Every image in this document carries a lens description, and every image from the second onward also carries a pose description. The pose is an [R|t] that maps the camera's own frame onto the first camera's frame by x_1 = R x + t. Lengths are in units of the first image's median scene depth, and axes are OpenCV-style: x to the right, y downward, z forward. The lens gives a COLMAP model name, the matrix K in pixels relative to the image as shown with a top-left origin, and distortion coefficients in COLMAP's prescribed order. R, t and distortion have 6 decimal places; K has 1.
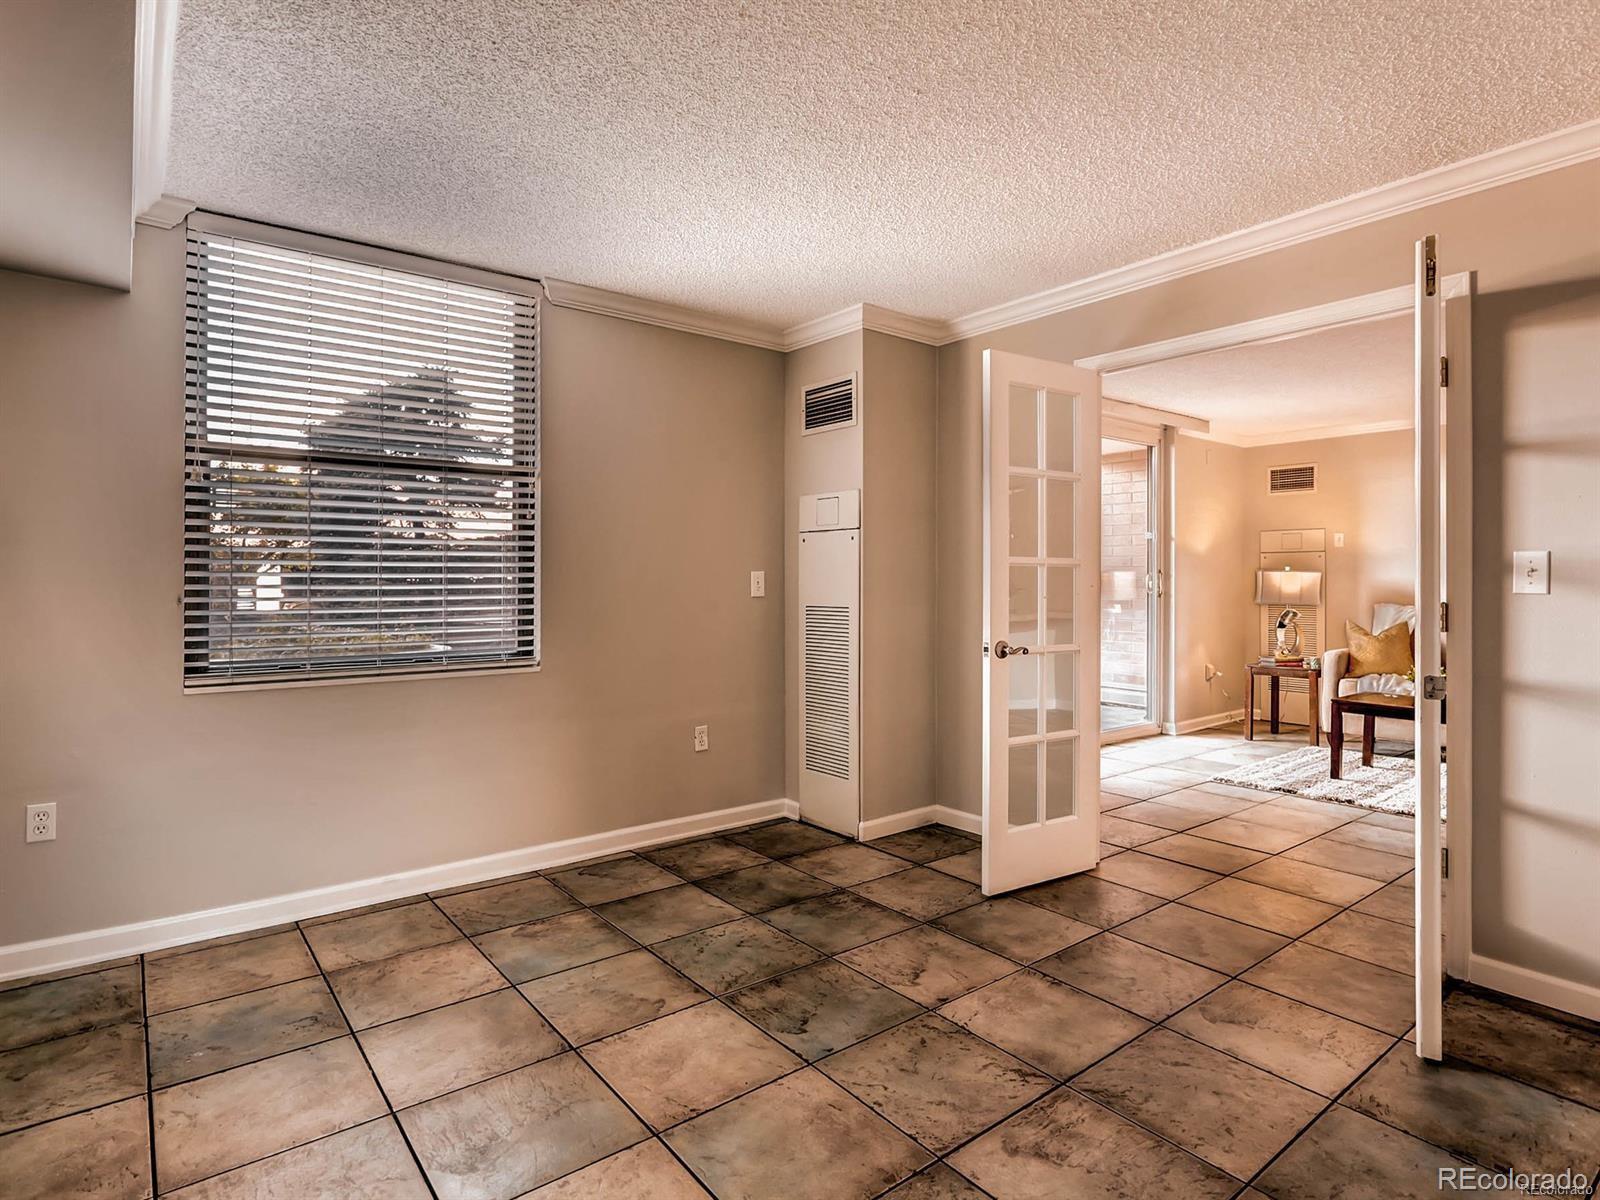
lens RADIAL K [[859.2, 0, 797.3], [0, 859.2, 584.1], [0, 0, 1]] dist [-0.005095, 0.000497]
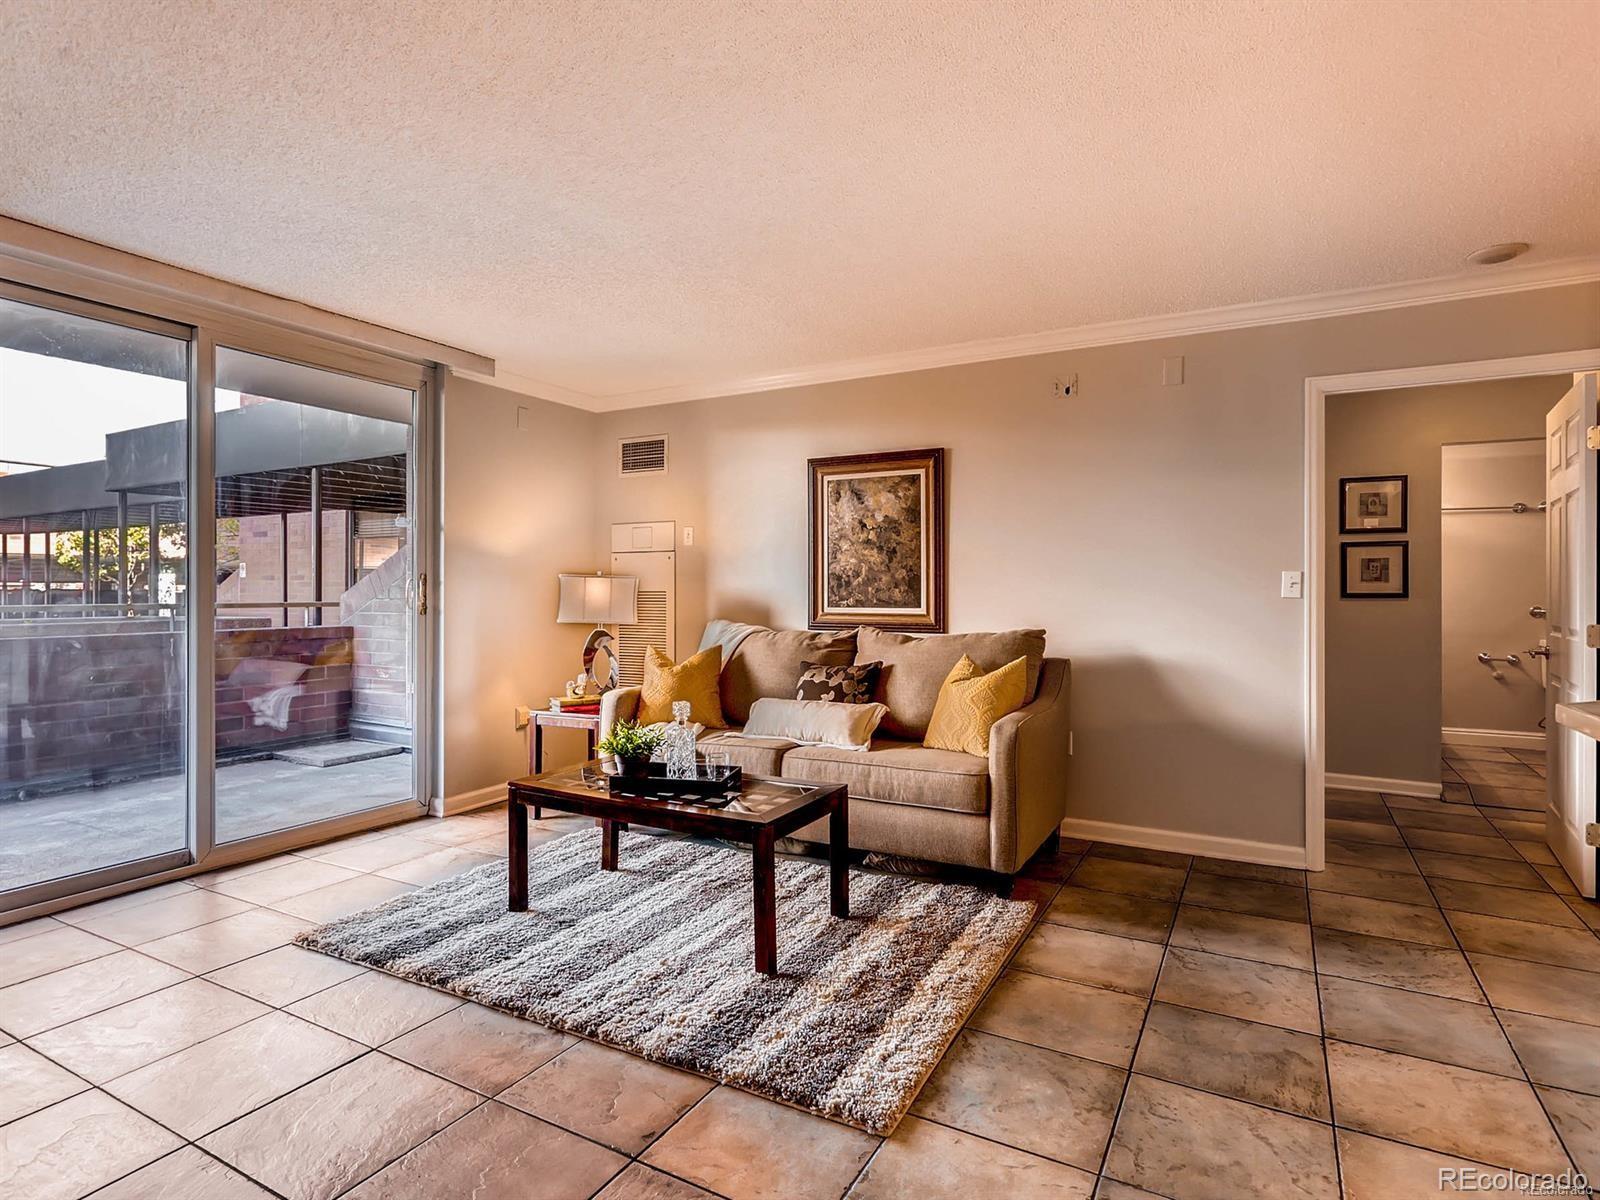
lens RADIAL K [[856.6, 0, 800.0], [0, 856.6, 600.0], [0, 0, 1]] dist [-0.005685, -0.000205]
pose [[0.919799, -0.003632, 0.392373, 0.431460], [-0.000691, 0.999941, 0.010877, -0.003518], [-0.392389, -0.010276, 0.919742, 0.264895]]
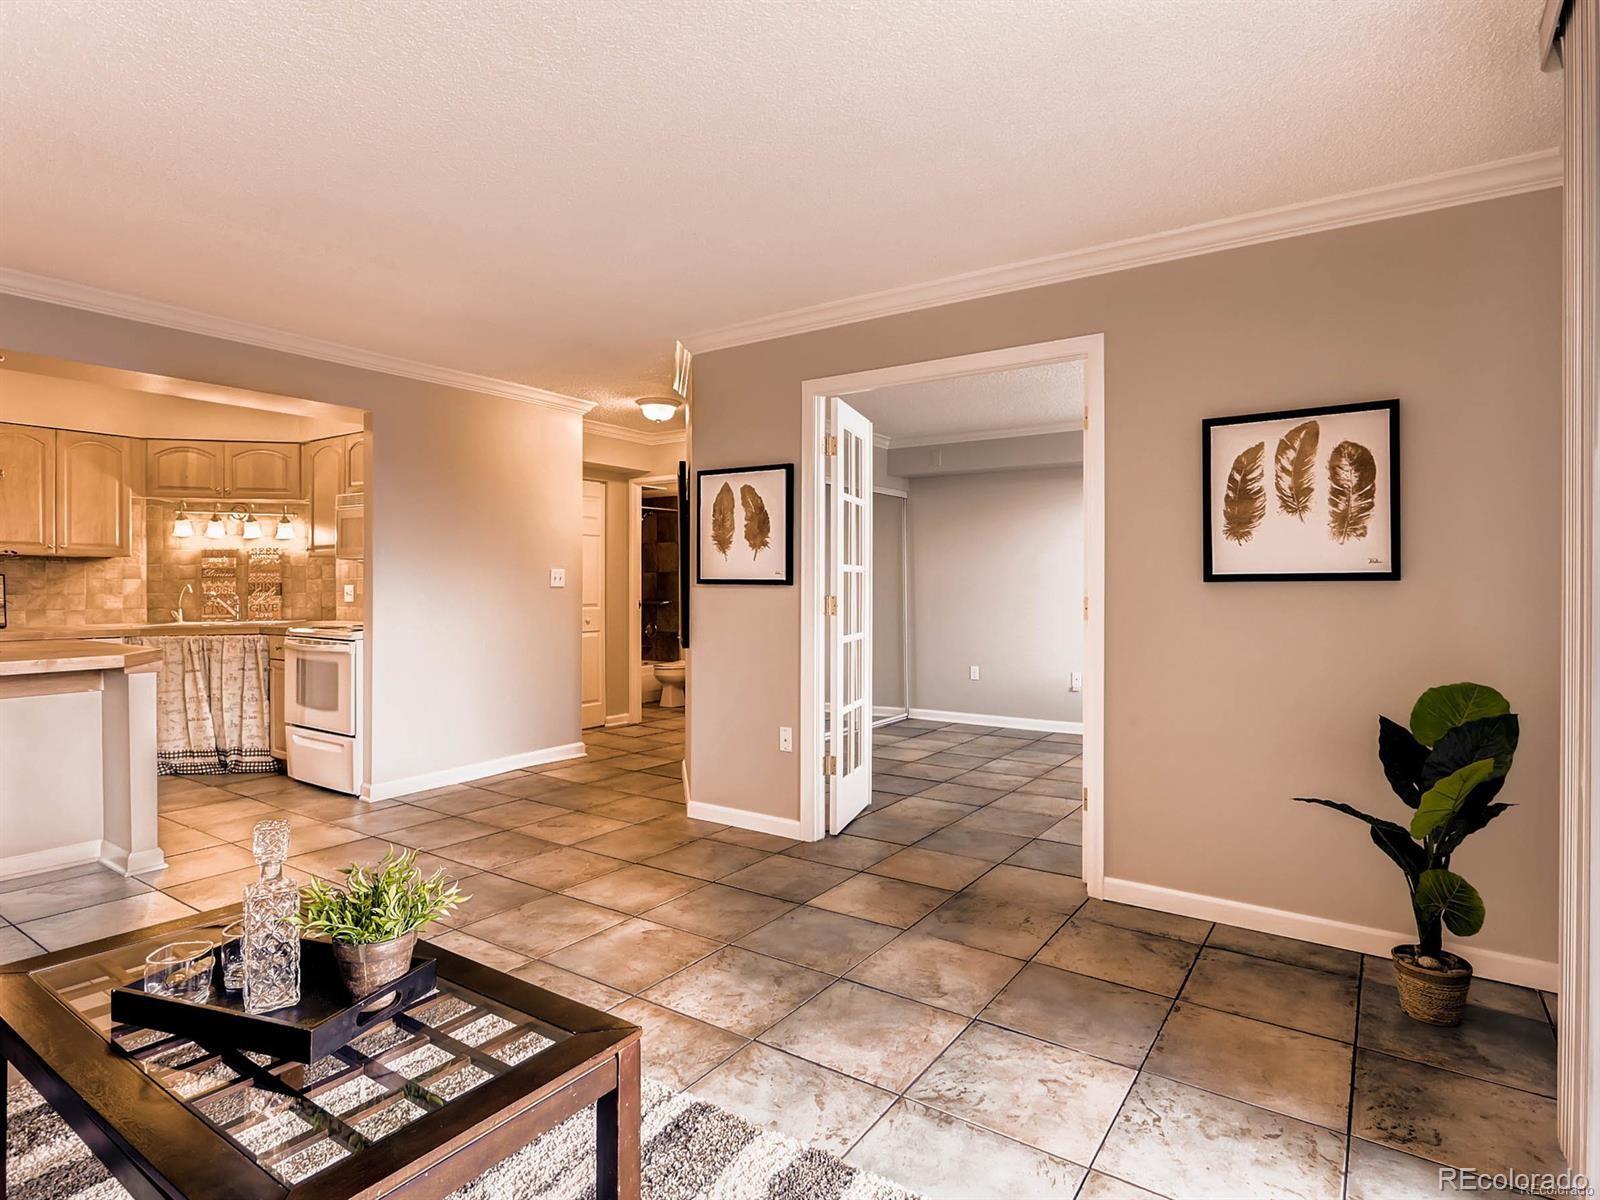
lens RADIAL K [[859.2, 0, 797.3], [0, 859.2, 584.1], [0, 0, 1]] dist [-0.005095, 0.000497]
pose [[-0.952506, -0.002639, -0.304509, 0.493732], [-0.003071, 0.999995, 0.000940, -0.003679], [0.304505, 0.001831, -0.952509, 0.947942]]
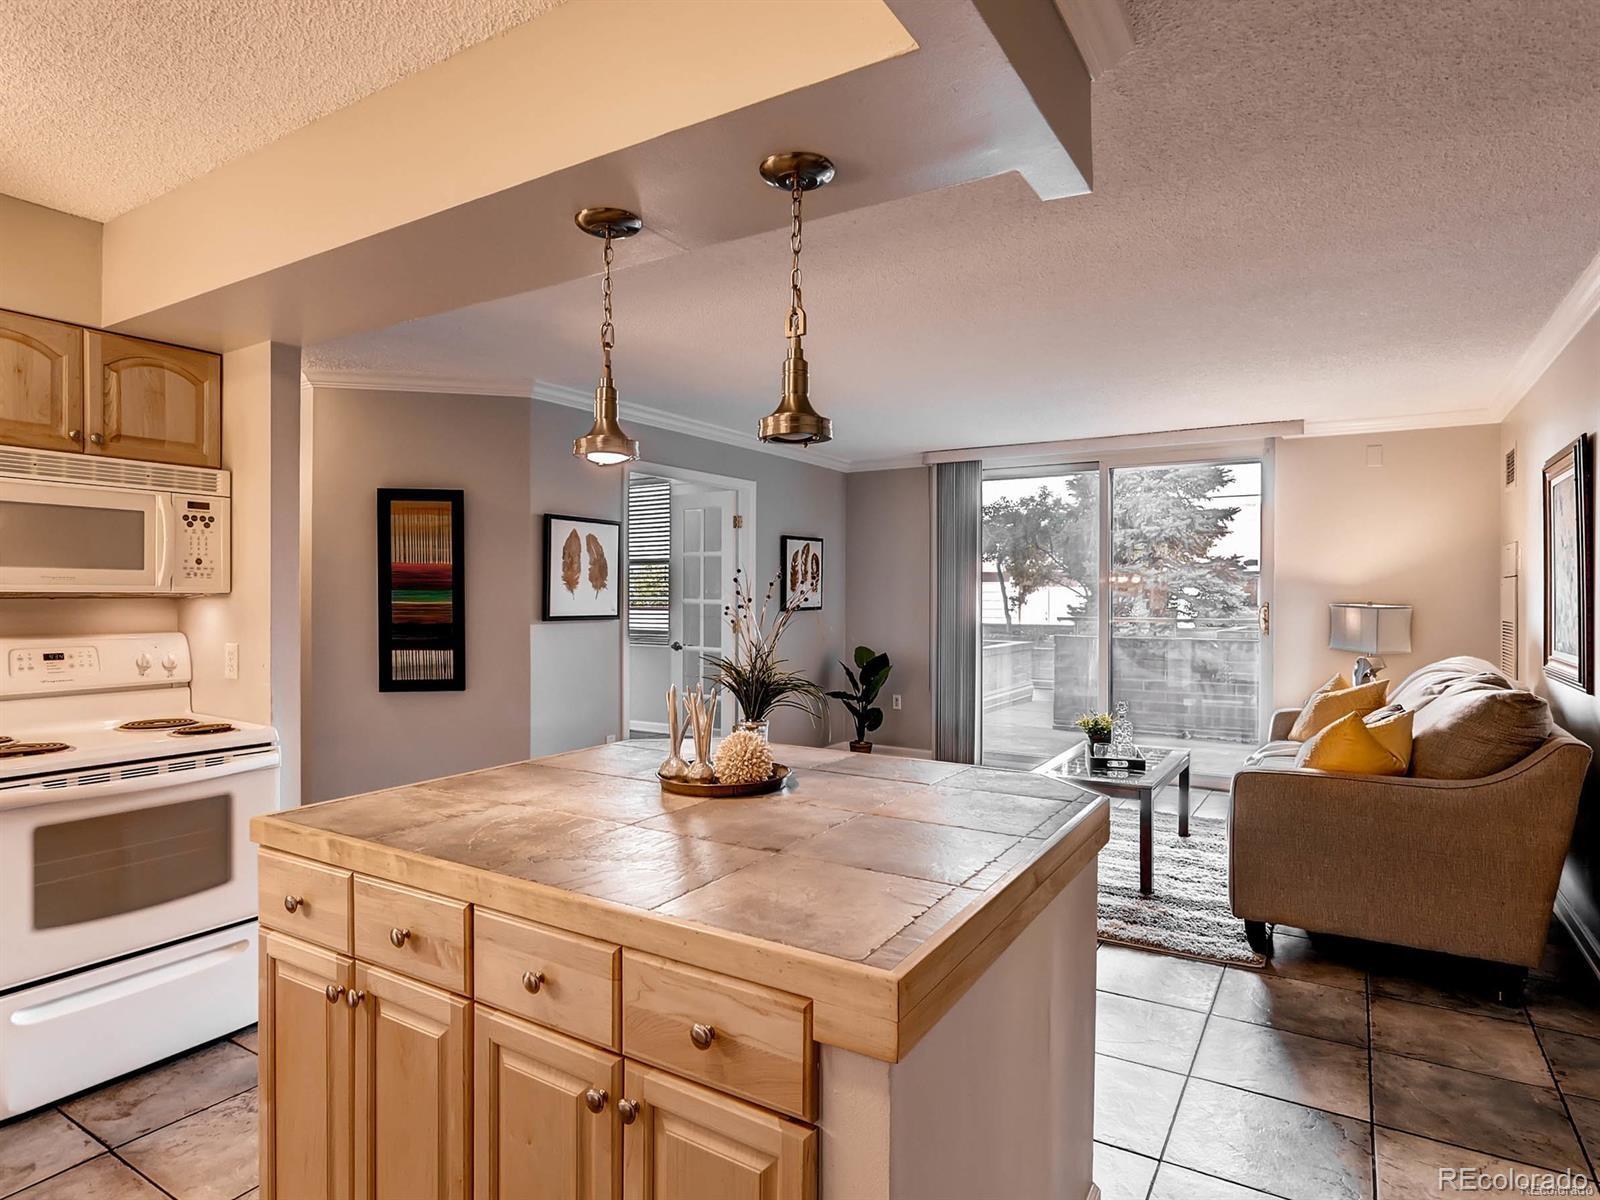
lens RADIAL K [[901.2, 0, 800.0], [0, 901.2, 600.0], [0, 0, 1]] dist [-0.001447, 0.000961]
pose [[0.351693, 0.006808, -0.936091, 1.096468], [-0.001535, 0.999976, 0.006696, -0.024500], [0.936114, -0.000918, 0.351695, 0.253754]]
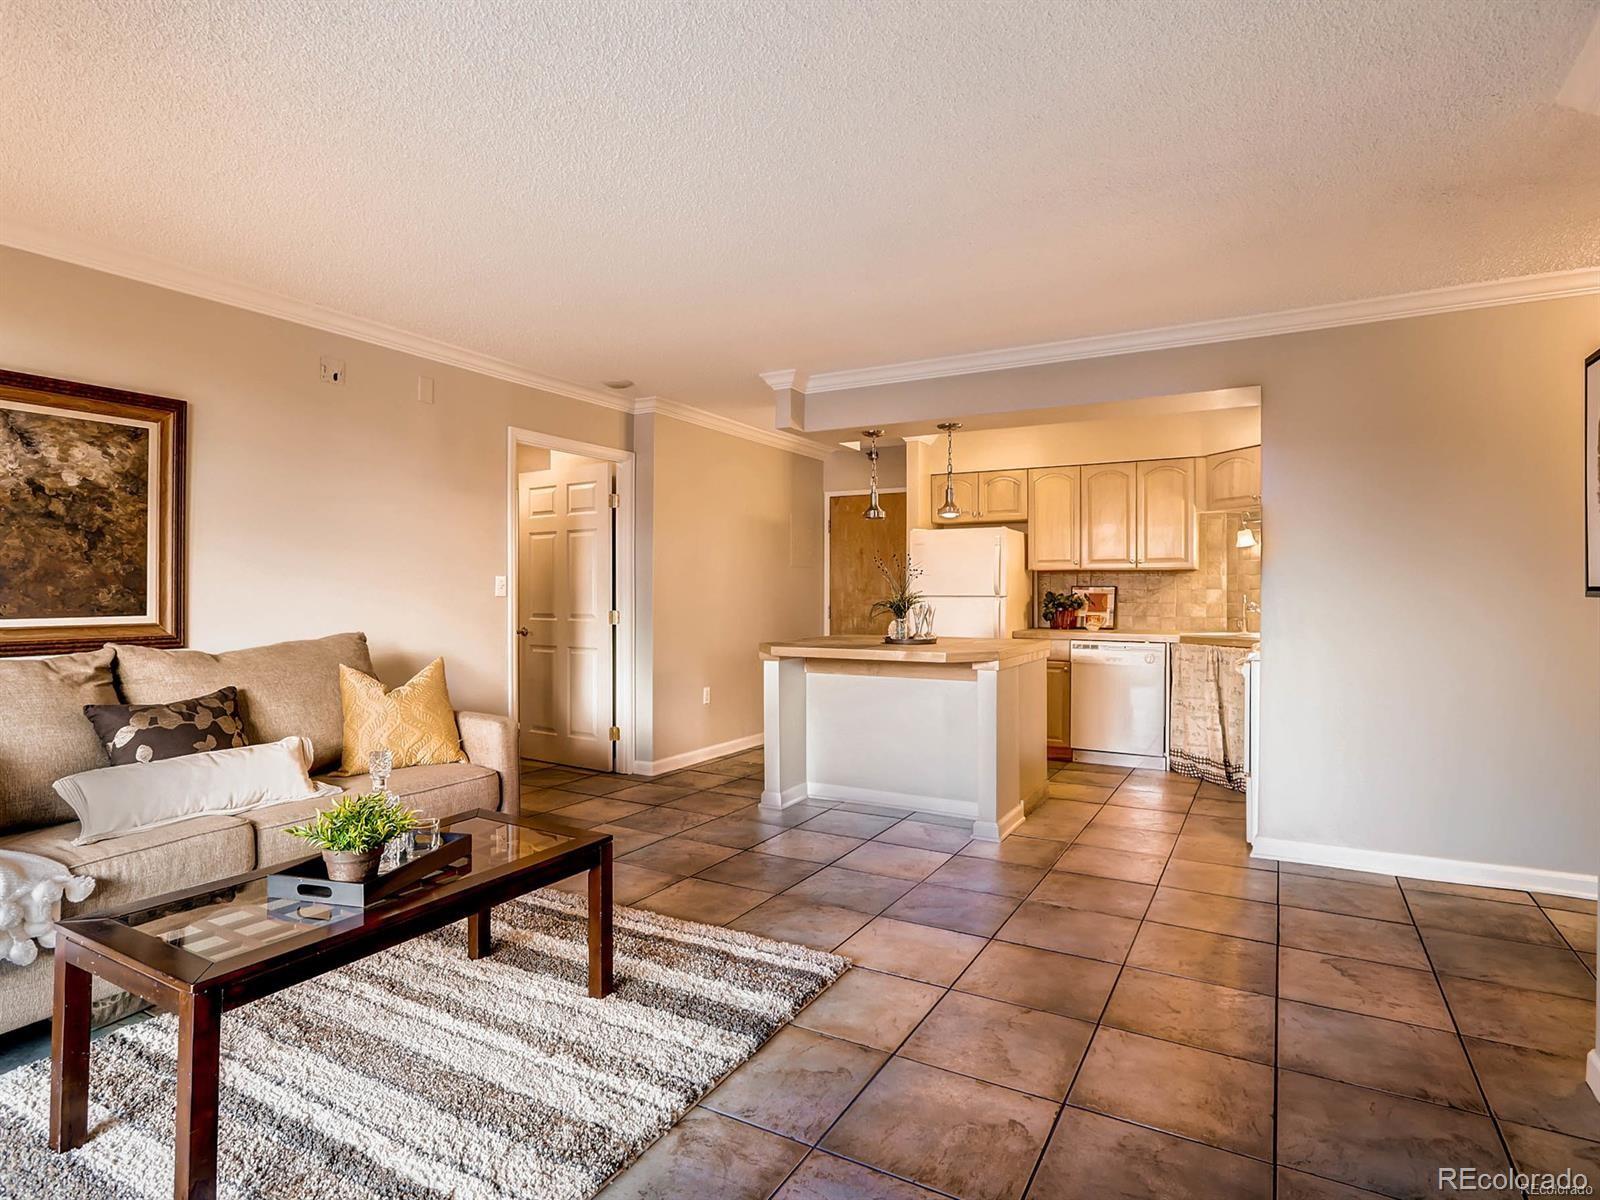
lens RADIAL K [[856.6, 0, 800.0], [0, 856.6, 600.0], [0, 0, 1]] dist [-0.005685, -0.000205]
pose [[-0.387172, -0.011738, 0.921933, 0.200866], [-0.001358, 0.999925, 0.012161, -0.005073], [-0.922007, 0.003456, -0.387159, 0.687391]]
